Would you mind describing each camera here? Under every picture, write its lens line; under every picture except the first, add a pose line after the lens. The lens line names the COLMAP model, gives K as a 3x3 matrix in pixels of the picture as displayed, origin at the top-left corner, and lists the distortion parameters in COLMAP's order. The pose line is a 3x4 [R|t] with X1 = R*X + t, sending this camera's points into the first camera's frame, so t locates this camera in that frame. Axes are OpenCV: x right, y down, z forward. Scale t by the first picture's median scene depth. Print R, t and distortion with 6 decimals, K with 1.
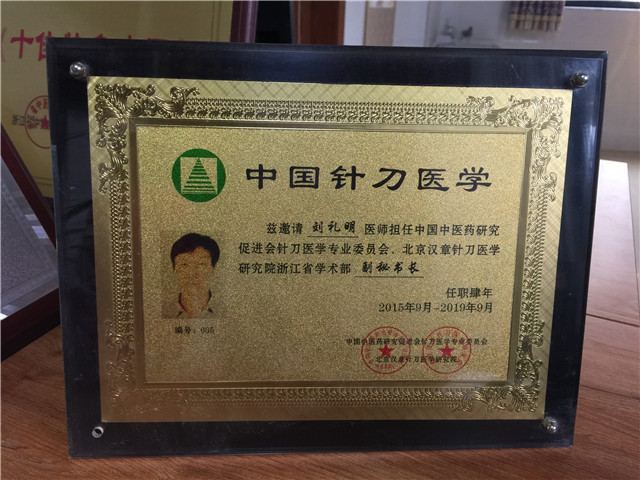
lens RADIAL K [[532.2, 0, 320.0], [0, 532.2, 240.0], [0, 0, 1]] dist [0.098192, -0.133957]
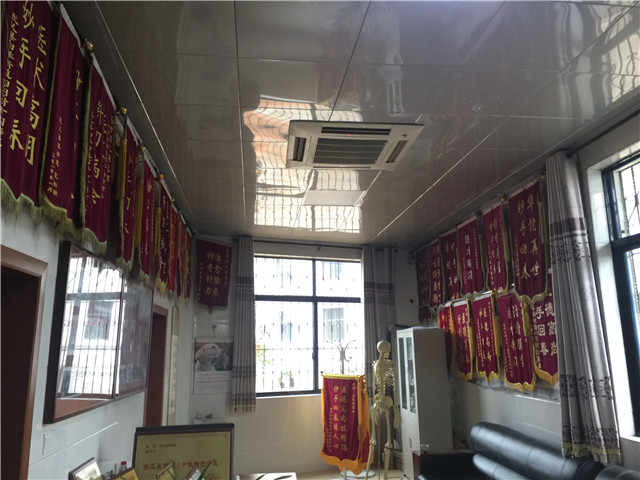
lens RADIAL K [[532.2, 0, 320.0], [0, 532.2, 240.0], [0, 0, 1]] dist [0.098192, -0.133957]
pose [[0.917352, 0.049467, 0.394991, -0.139554], [0.208915, 0.784794, -0.583483, 0.301198], [-0.338850, 0.617779, 0.709599, -0.820990]]
